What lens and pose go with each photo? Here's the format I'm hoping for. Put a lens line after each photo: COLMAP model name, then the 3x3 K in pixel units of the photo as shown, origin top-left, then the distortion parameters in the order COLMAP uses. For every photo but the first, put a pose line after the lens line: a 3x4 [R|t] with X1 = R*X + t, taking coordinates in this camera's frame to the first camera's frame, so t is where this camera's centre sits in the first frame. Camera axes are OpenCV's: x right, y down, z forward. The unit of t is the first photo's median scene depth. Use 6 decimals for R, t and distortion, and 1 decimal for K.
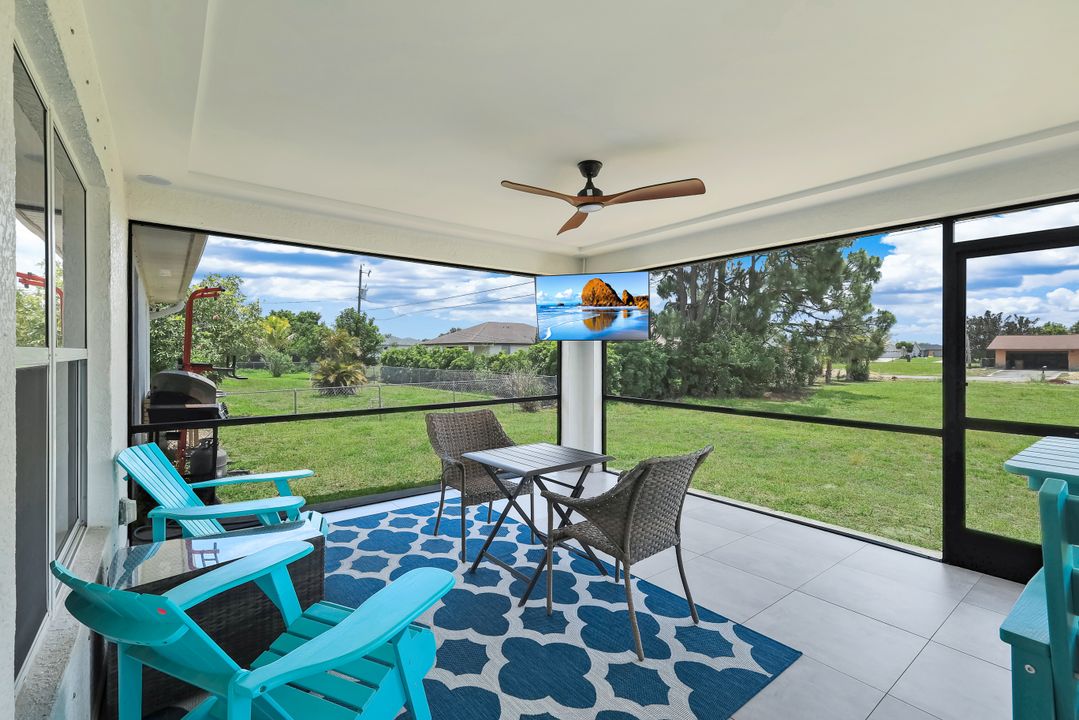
lens RADIAL K [[480.3, 0, 539.5], [0, 480.3, 360.0], [0, 0, 1]] dist [0.000729, 0.000233]
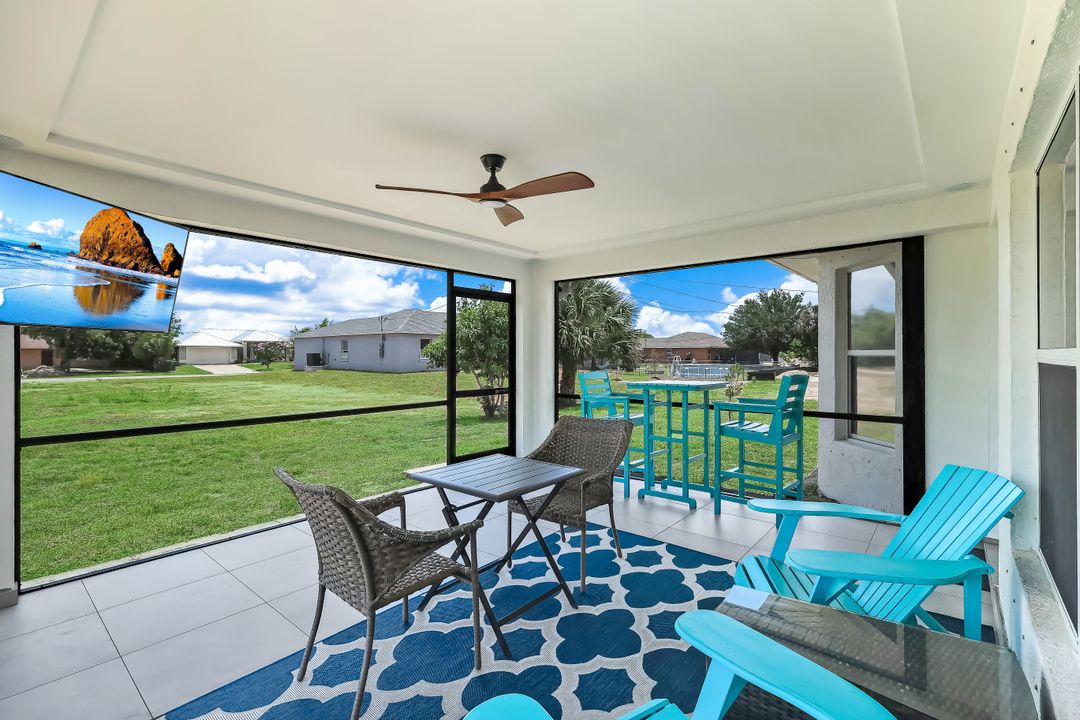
lens RADIAL K [[490.1, 0, 539.9], [0, 490.1, 351.4], [0, 0, 1]] dist [-0.000671, -0.000212]
pose [[-0.202483, 0.000016, 0.979286, -0.524390], [0.013862, 0.999900, 0.002850, -0.010958], [-0.979188, 0.014152, -0.202463, 0.656968]]
